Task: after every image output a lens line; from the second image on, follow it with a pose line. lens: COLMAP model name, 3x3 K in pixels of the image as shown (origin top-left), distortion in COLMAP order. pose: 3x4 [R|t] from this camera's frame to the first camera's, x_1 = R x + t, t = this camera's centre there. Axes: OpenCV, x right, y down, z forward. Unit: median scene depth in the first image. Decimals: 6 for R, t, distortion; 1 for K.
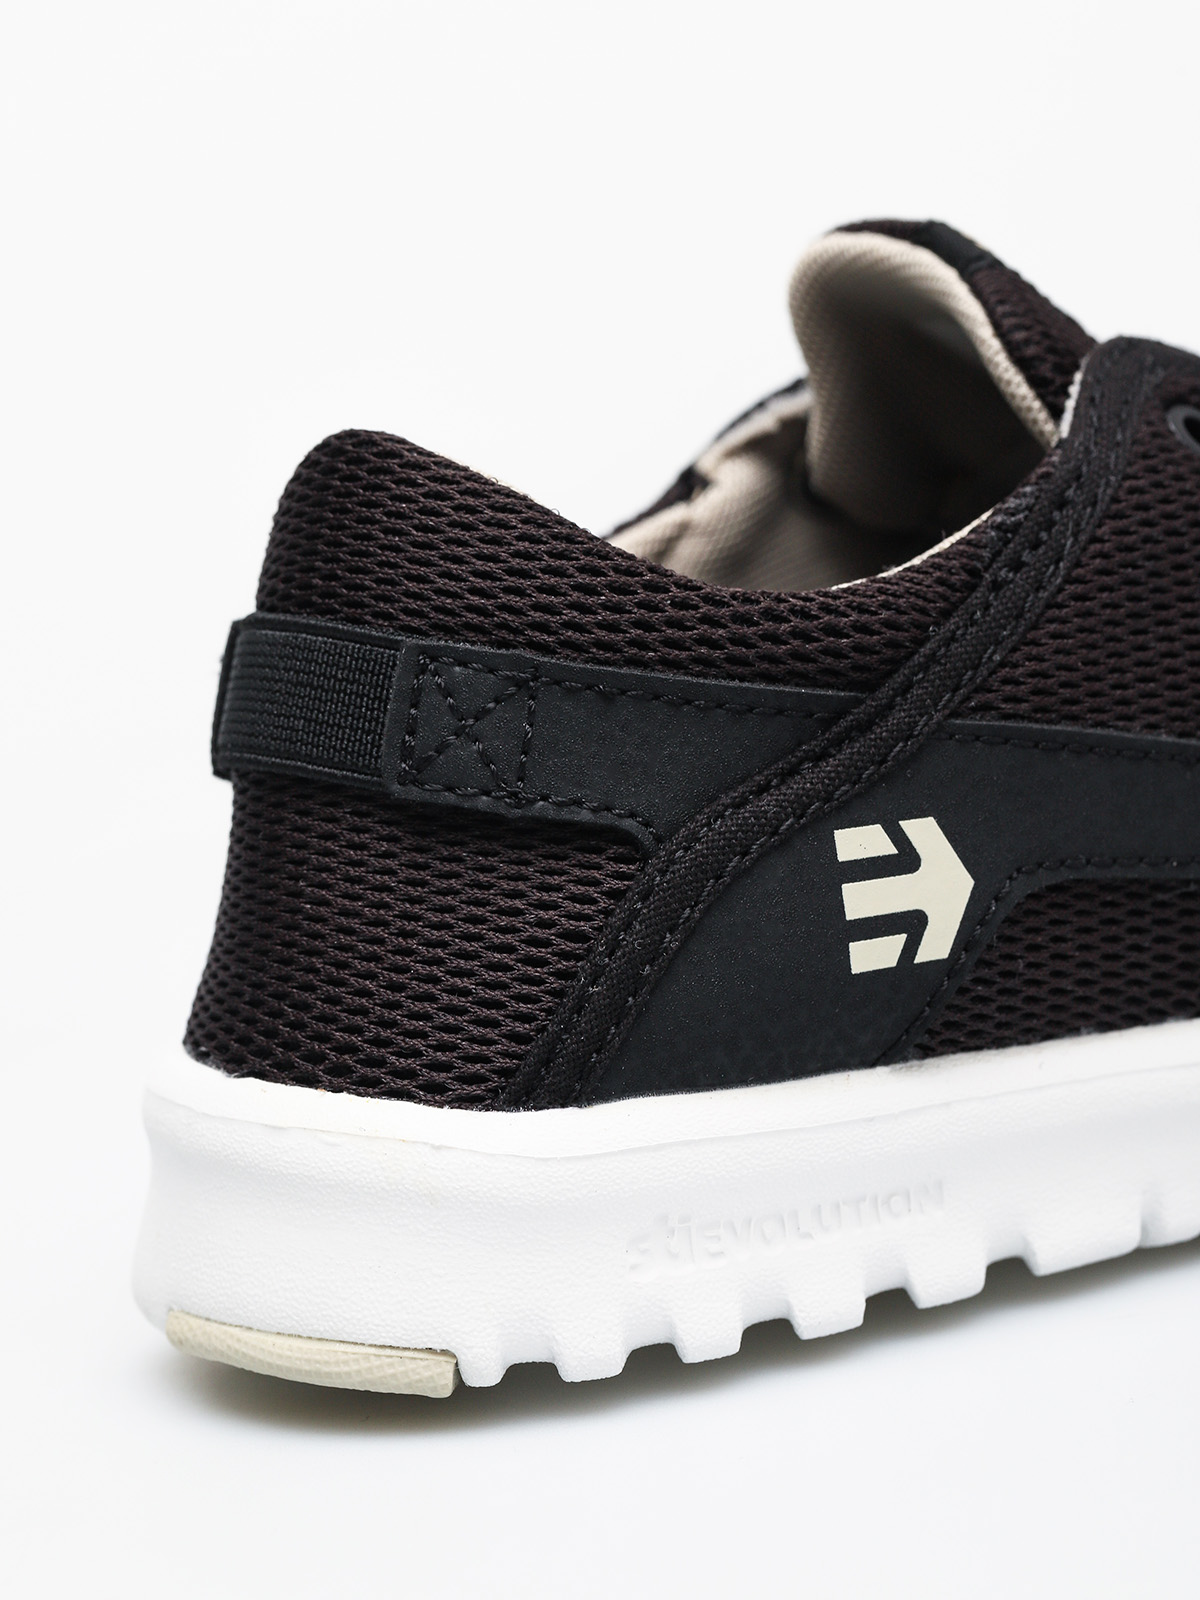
lens RADIAL K [[5144.7, 0, 600.0], [0, 5144.7, 800.0], [0, 0, 1]] dist [-0.054645, -0.182670]
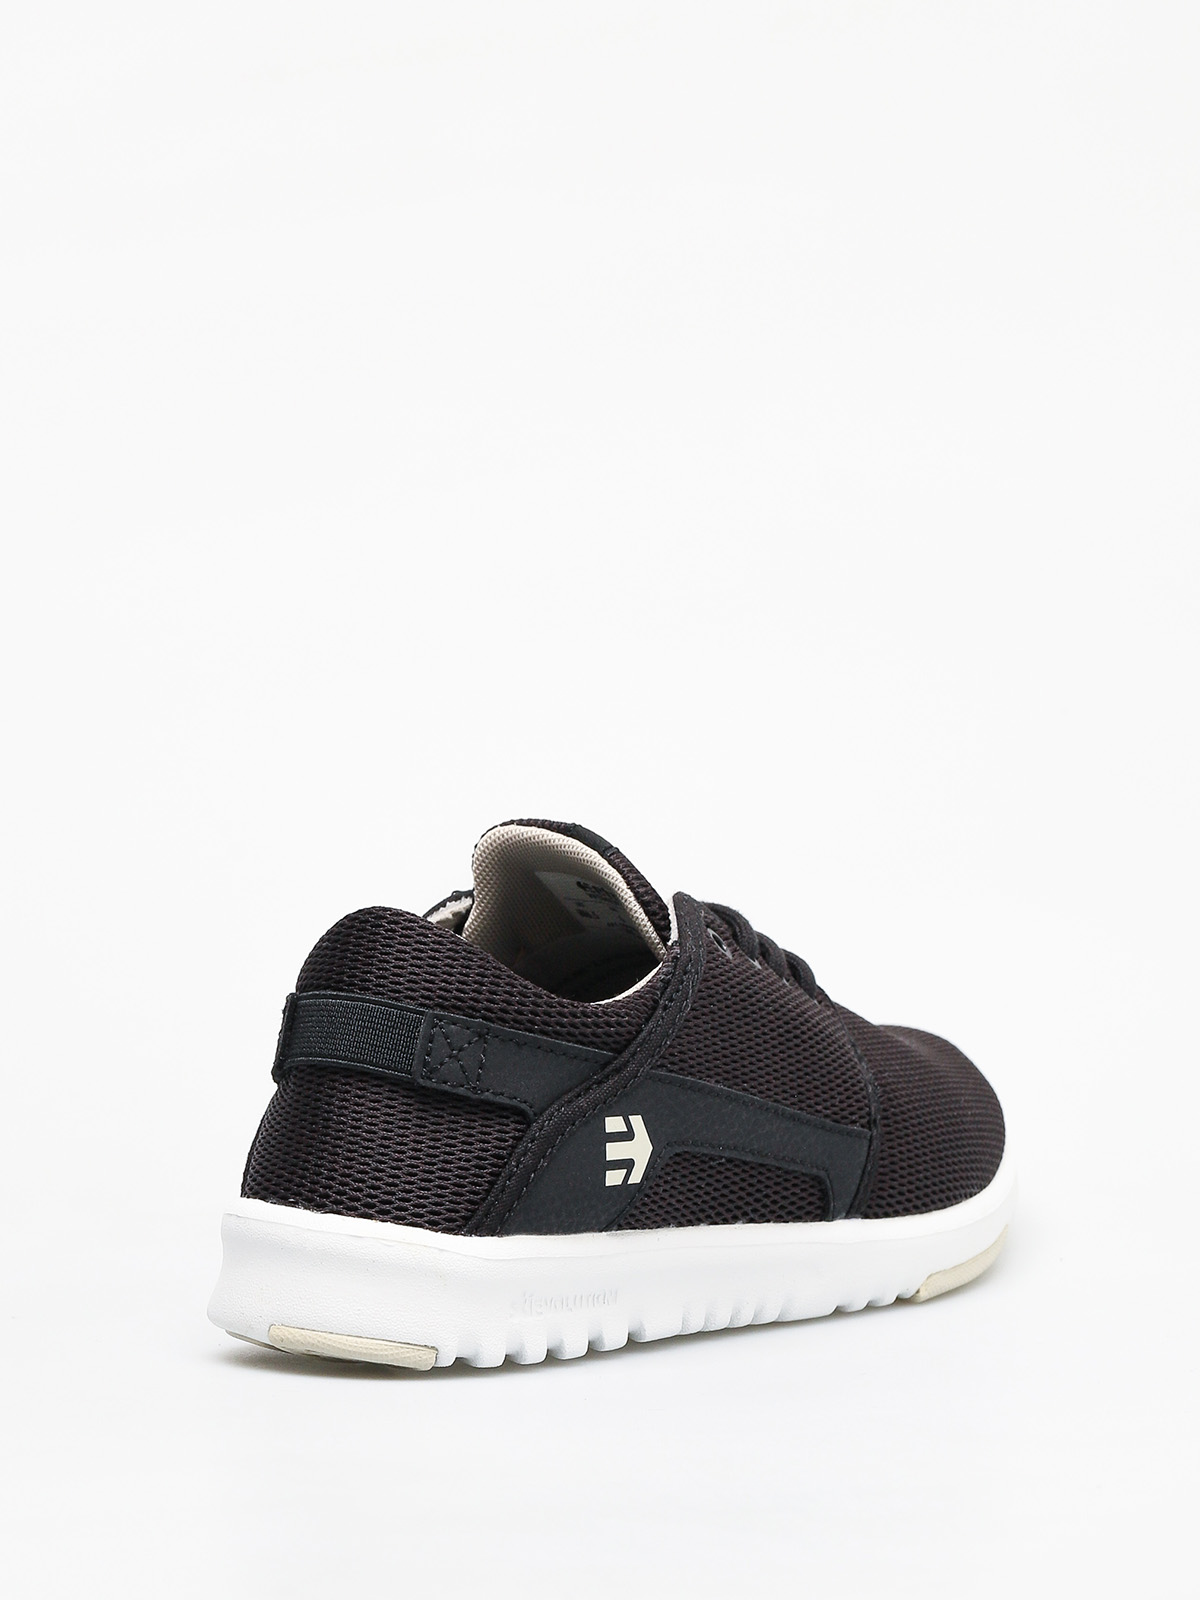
lens RADIAL K [[5144.7, 0, 600.0], [0, 5144.7, 800.0], [0, 0, 1]] dist [-0.054645, -0.182670]
pose [[0.934582, 0.101812, 0.340867, -0.693209], [-0.073552, 0.992769, -0.094863, 0.077351], [-0.348061, 0.063586, 0.935313, -0.994103]]
